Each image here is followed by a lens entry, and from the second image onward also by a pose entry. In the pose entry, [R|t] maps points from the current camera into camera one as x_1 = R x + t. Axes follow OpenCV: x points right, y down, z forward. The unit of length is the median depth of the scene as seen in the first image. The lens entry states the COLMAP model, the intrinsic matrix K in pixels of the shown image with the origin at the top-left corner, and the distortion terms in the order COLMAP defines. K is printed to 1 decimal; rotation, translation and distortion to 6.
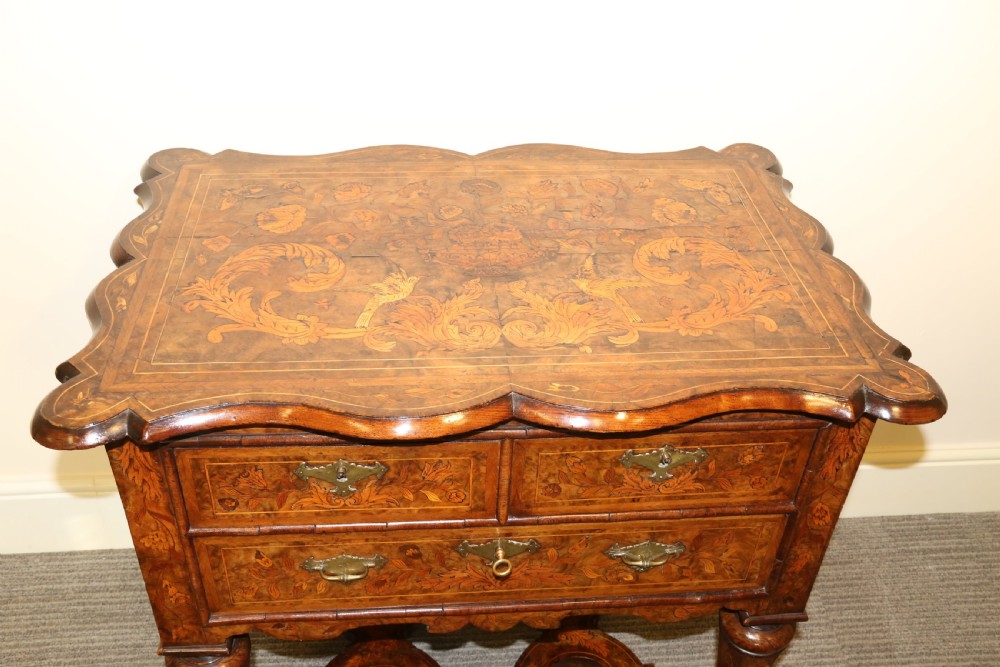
lens RADIAL K [[953.2, 0, 494.2], [0, 953.2, 328.6], [0, 0, 1]] dist [-0.161944, 0.300772]
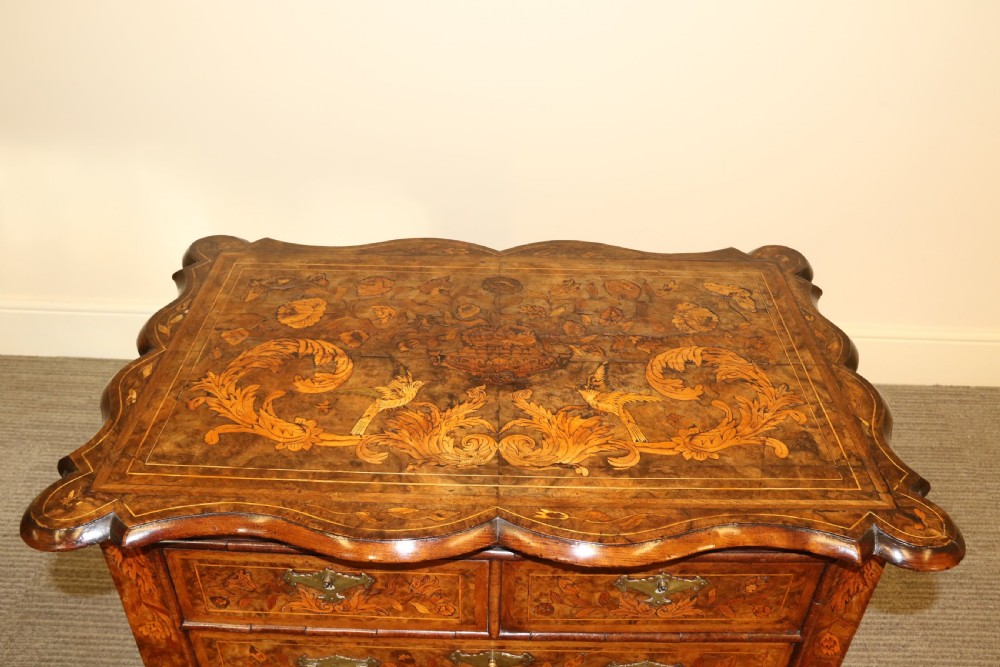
lens RADIAL K [[864.7, 0, 502.1], [0, 864.7, 332.7], [0, 0, 1]] dist [-0.187786, 0.210228]
pose [[0.995047, 0.039860, -0.091061, 0.083339], [-0.043585, 0.998277, -0.039290, -0.074872], [0.089338, 0.043064, 0.995070, 0.111955]]
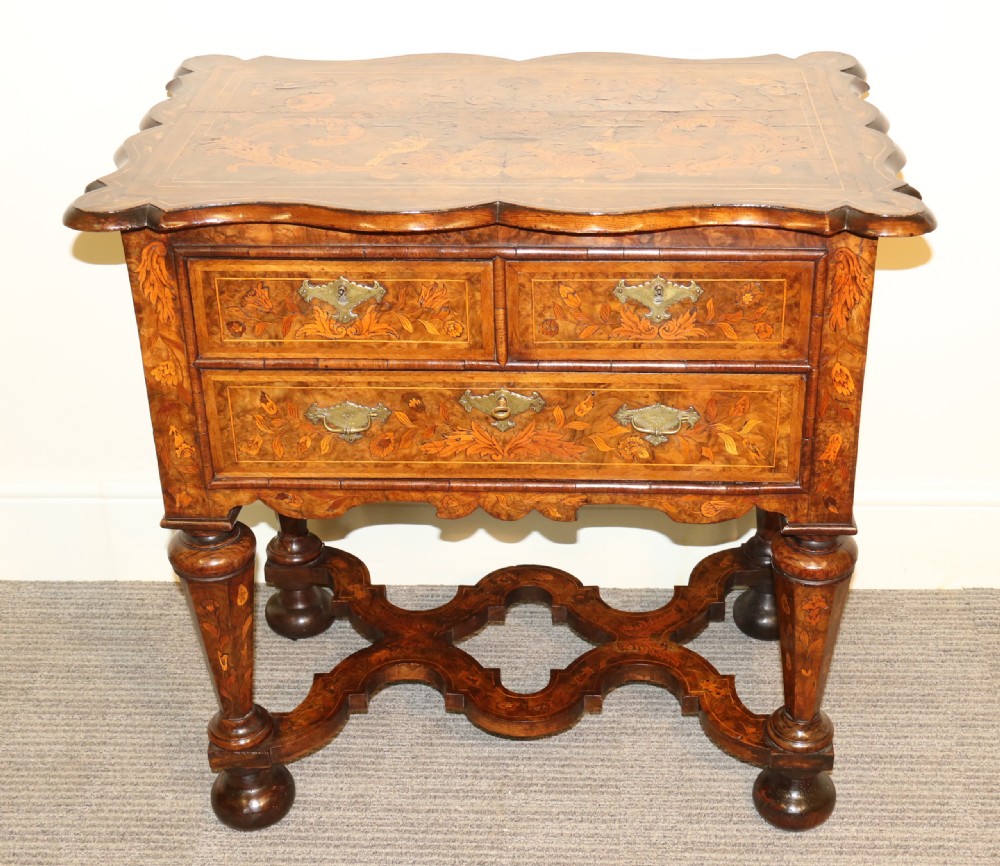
lens RADIAL K [[1638.5, 0, 557.3], [0, 1638.5, 493.0], [0, 0, 1]] dist [-0.040154, 0.149460]
pose [[0.991210, 0.017657, -0.131115, 0.292706], [-0.031532, 0.994023, -0.104519, 0.512350], [0.128485, 0.107735, 0.985842, -0.680124]]
